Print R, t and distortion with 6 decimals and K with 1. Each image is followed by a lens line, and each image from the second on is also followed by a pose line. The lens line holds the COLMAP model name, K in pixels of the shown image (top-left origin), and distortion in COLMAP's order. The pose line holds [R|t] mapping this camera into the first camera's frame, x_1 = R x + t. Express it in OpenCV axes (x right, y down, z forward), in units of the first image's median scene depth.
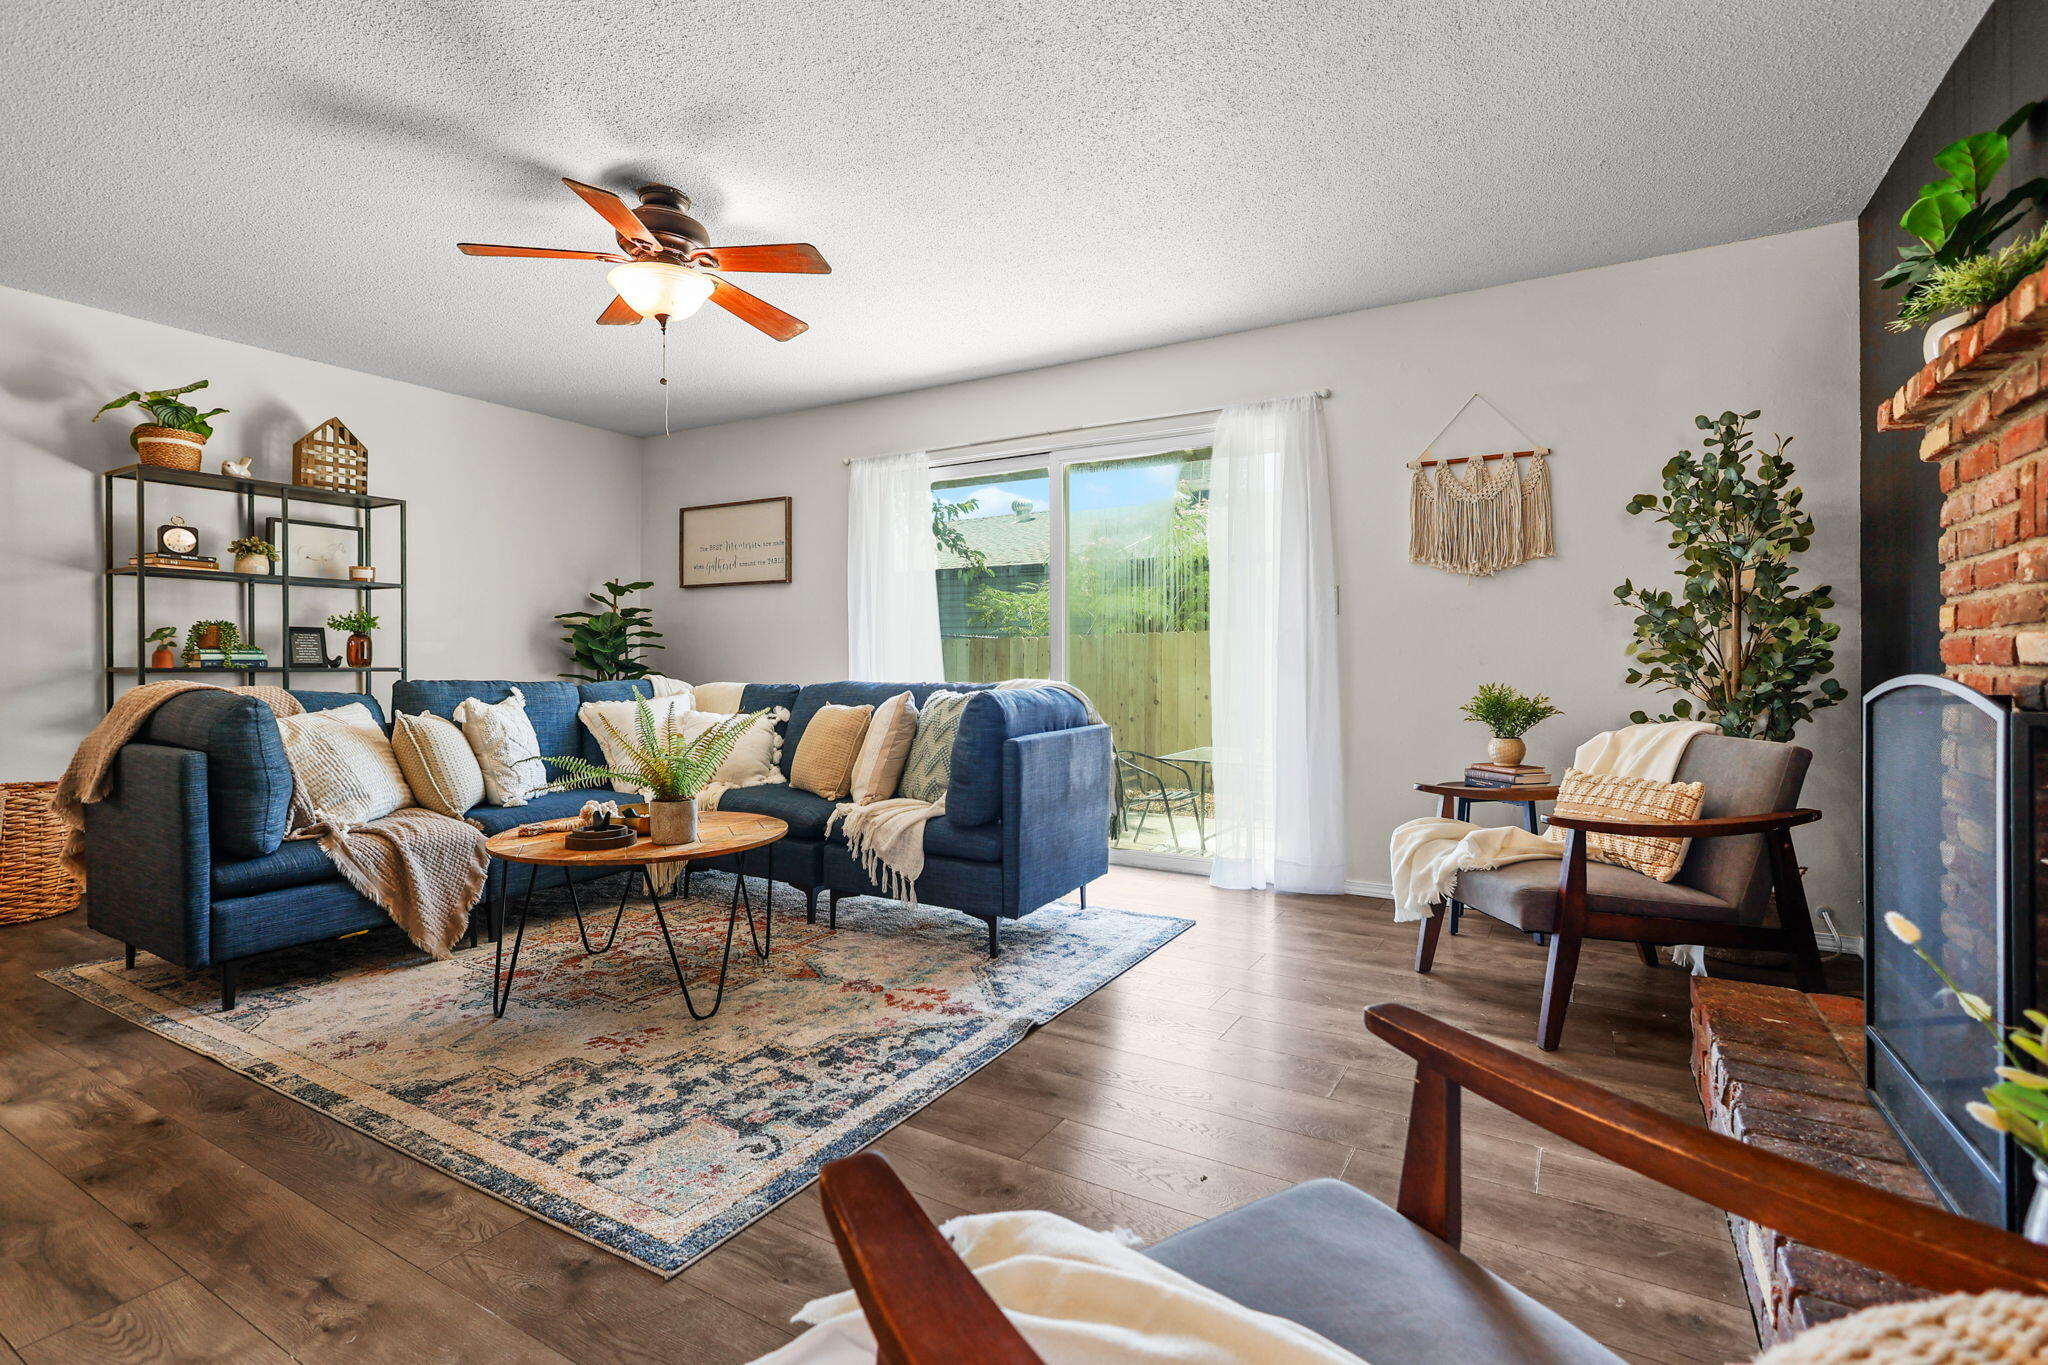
lens RADIAL K [[952.0, 0, 1022.2], [0, 952.0, 671.4], [0, 0, 1]] dist [-0.001655, 0.000439]
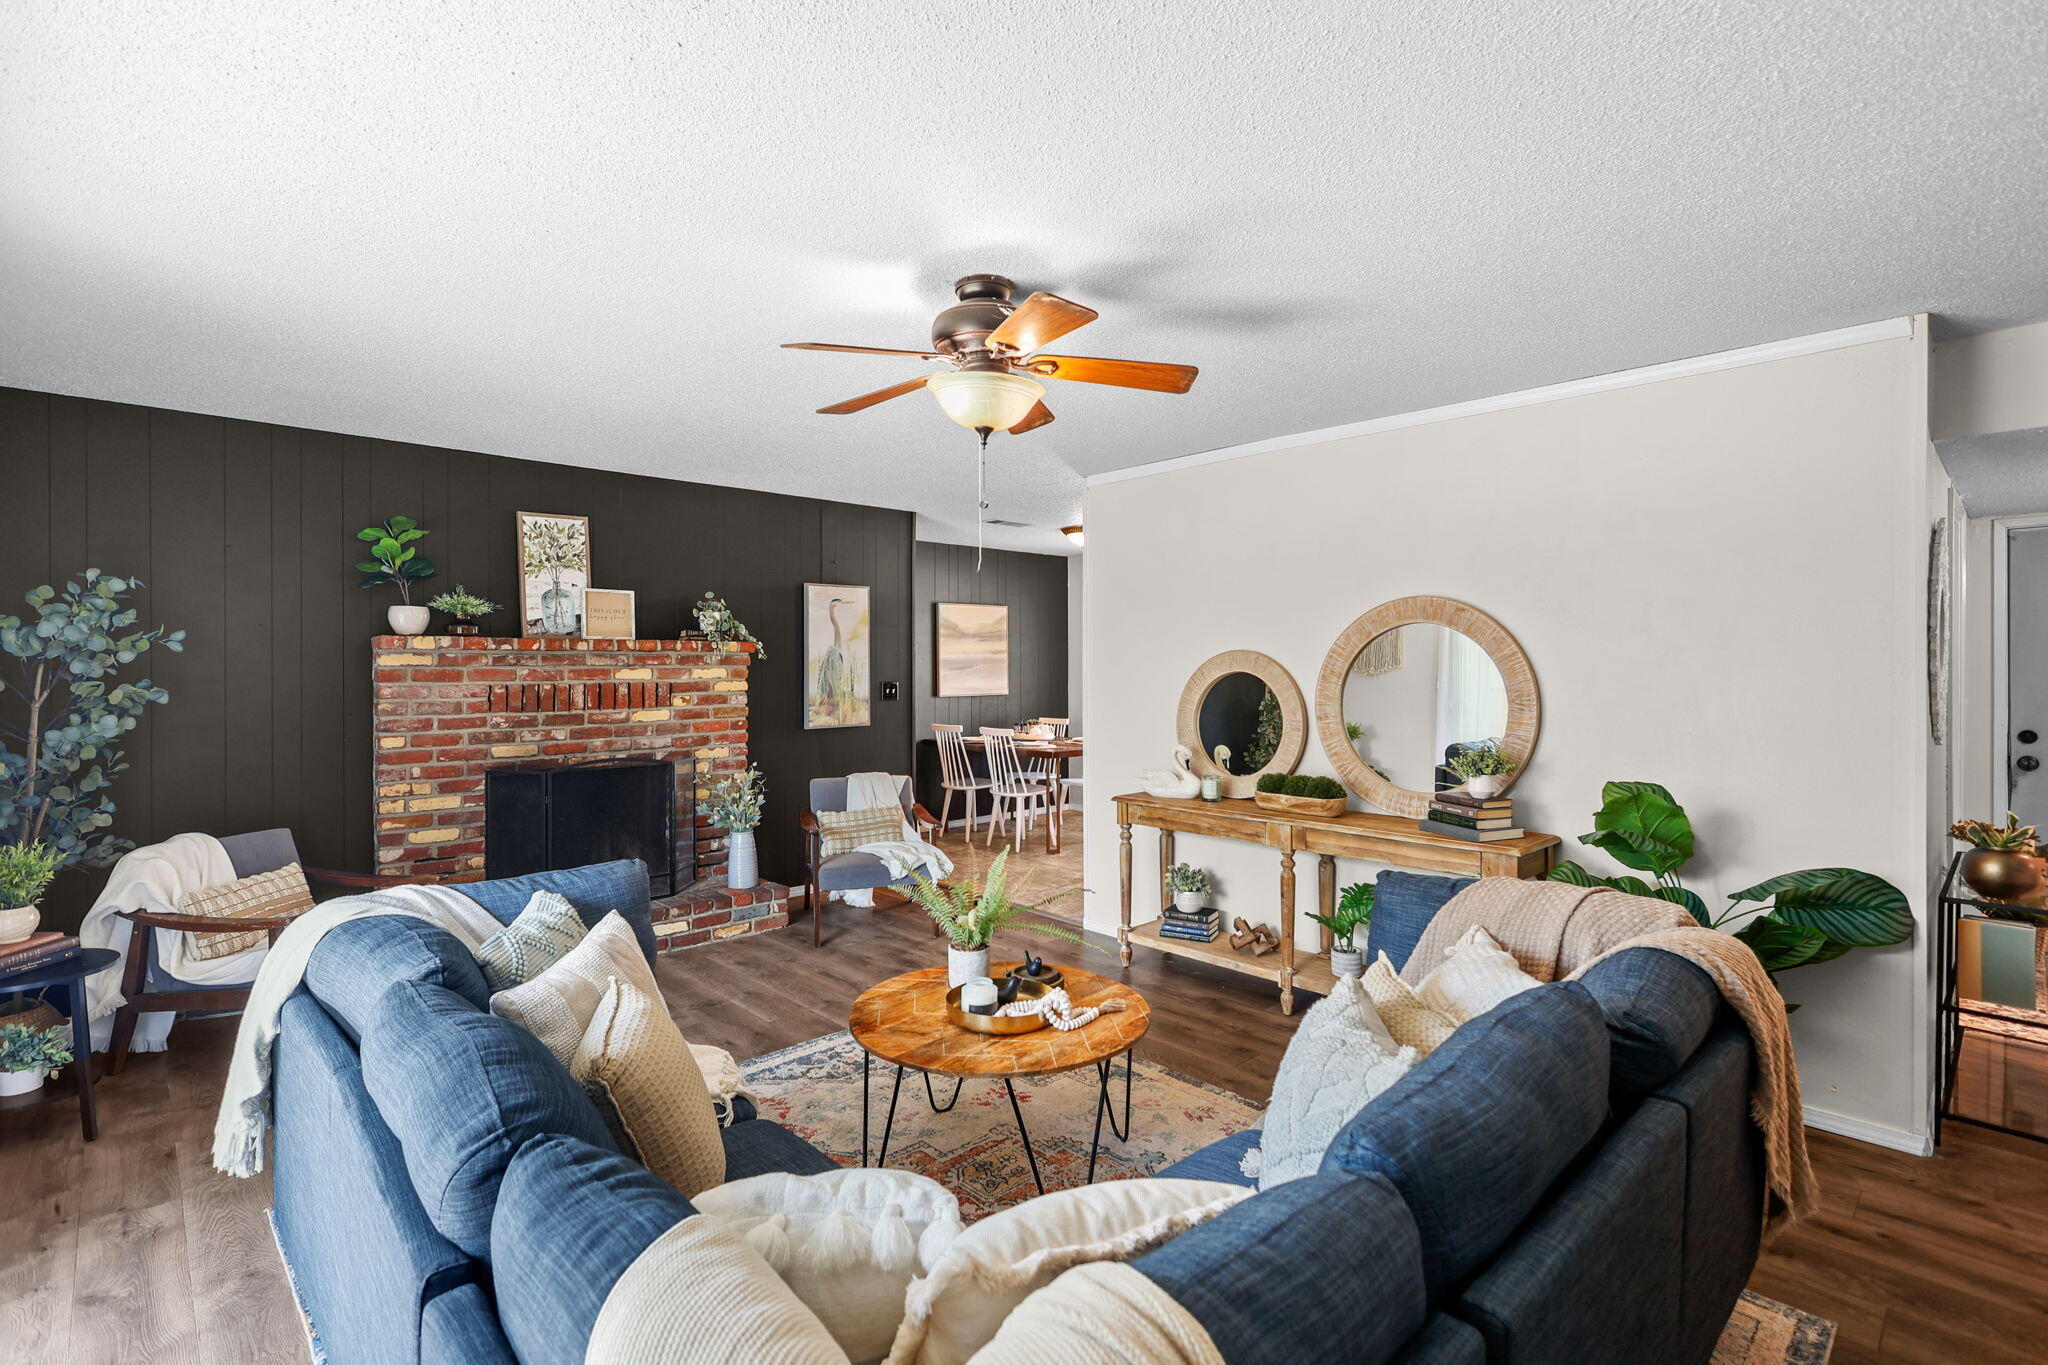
lens RADIAL K [[952.0, 0, 1018.1], [0, 952.0, 665.5], [0, 0, 1]] dist [-0.001655, 0.000439]
pose [[-0.961297, -0.002443, 0.275504, -0.789805], [0.000735, 0.999934, 0.011430, -0.211153], [-0.275514, 0.011190, -0.961232, 2.227890]]
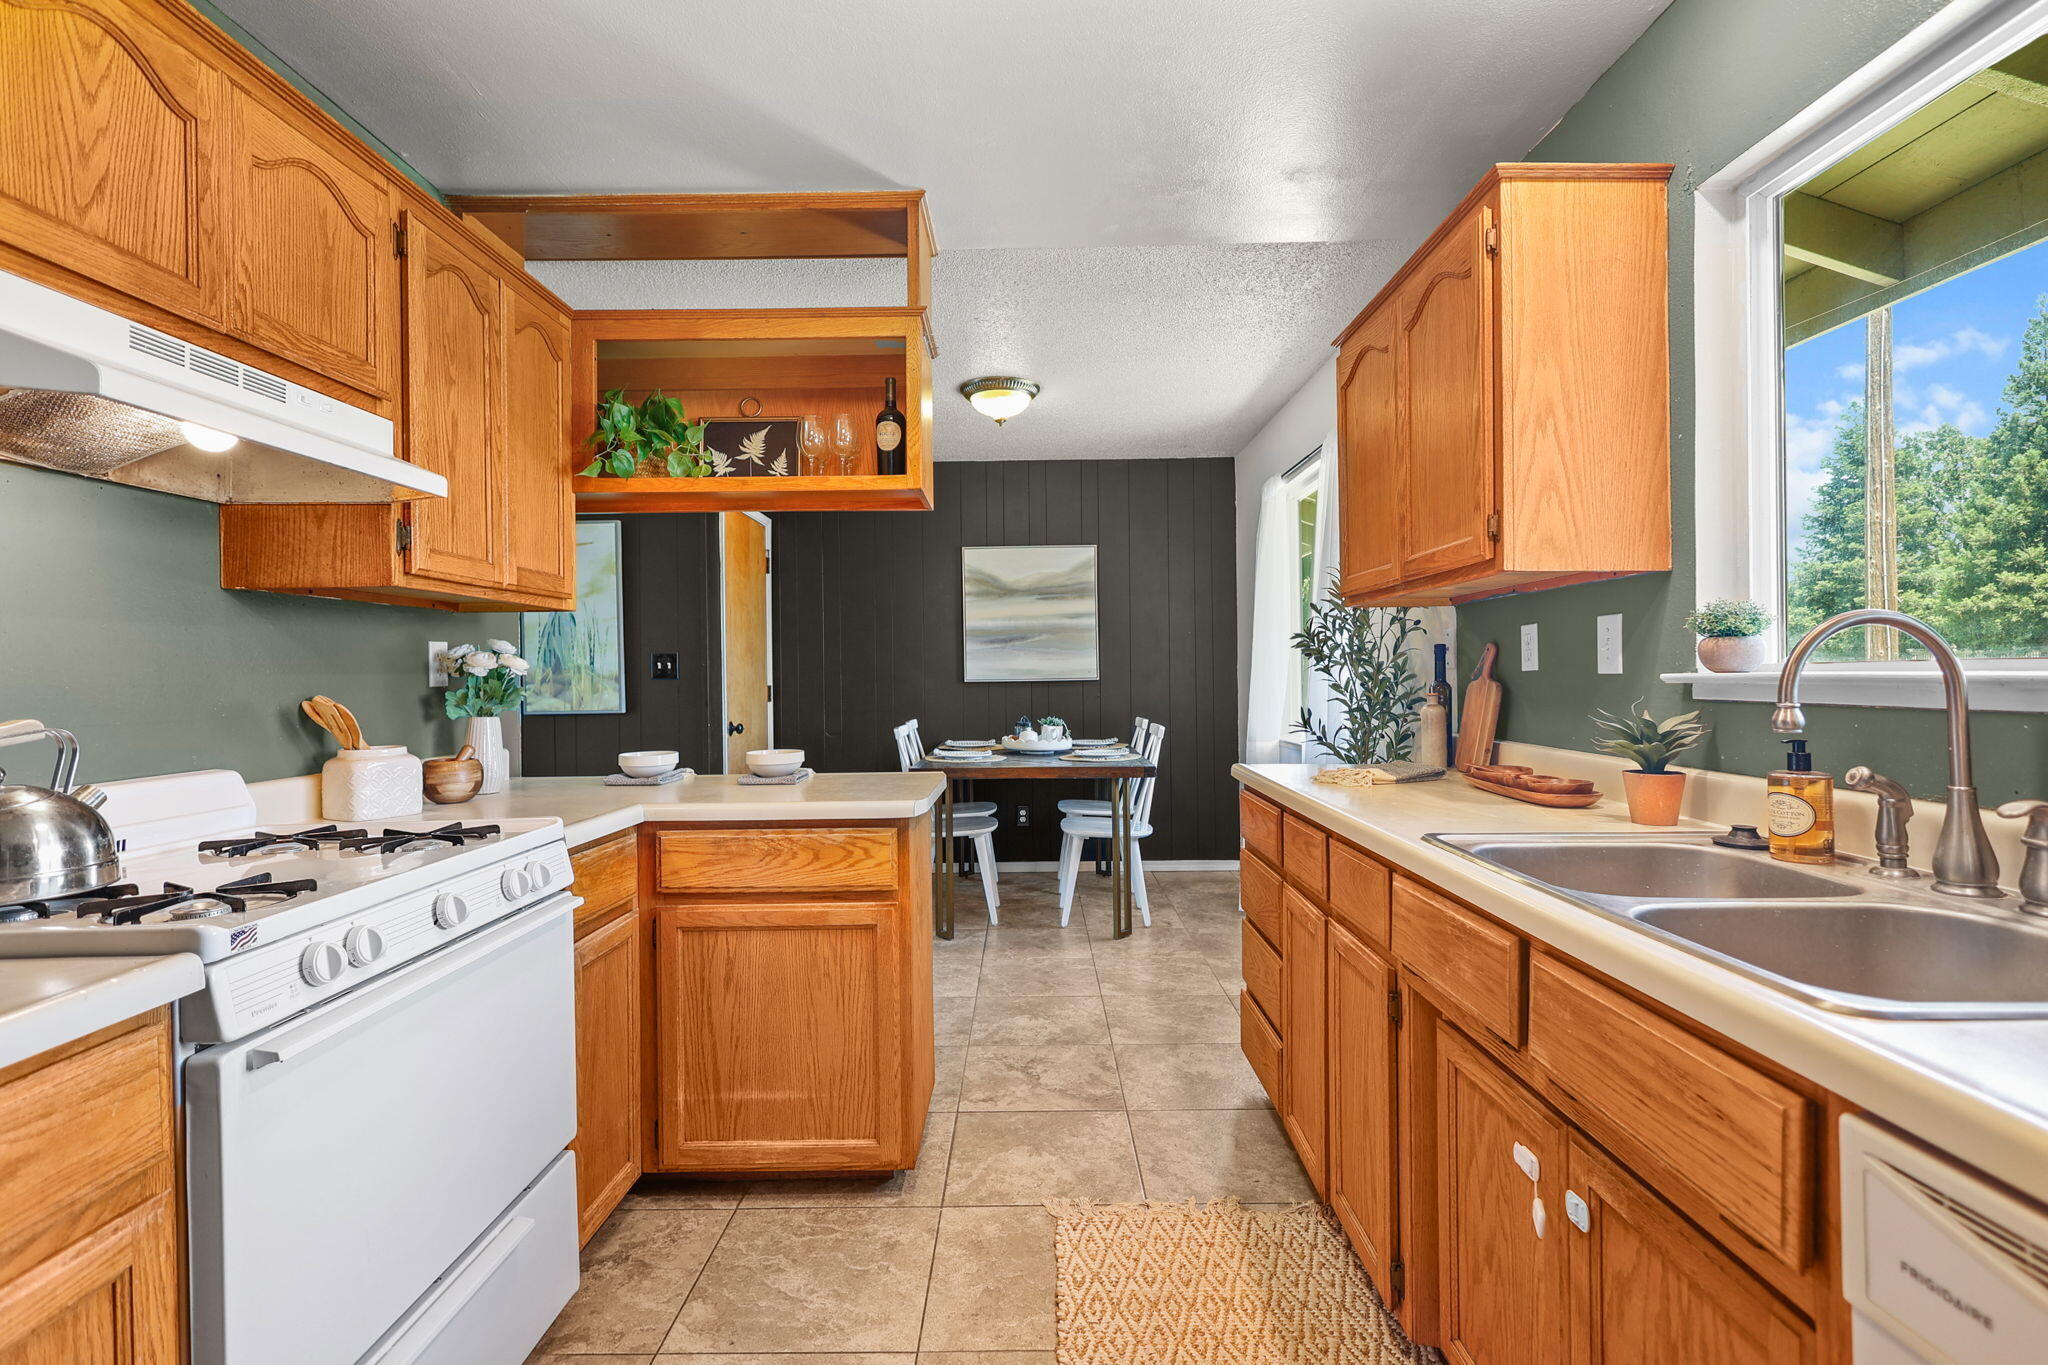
lens RADIAL K [[952.0, 0, 1028.9], [0, 952.0, 681.2], [0, 0, 1]] dist [-0.001655, 0.000439]
pose [[-0.506831, 0.002147, 0.862043, -1.694246], [0.019963, 0.999758, 0.009247, -0.083386], [-0.861814, 0.021895, -0.506751, 0.138890]]
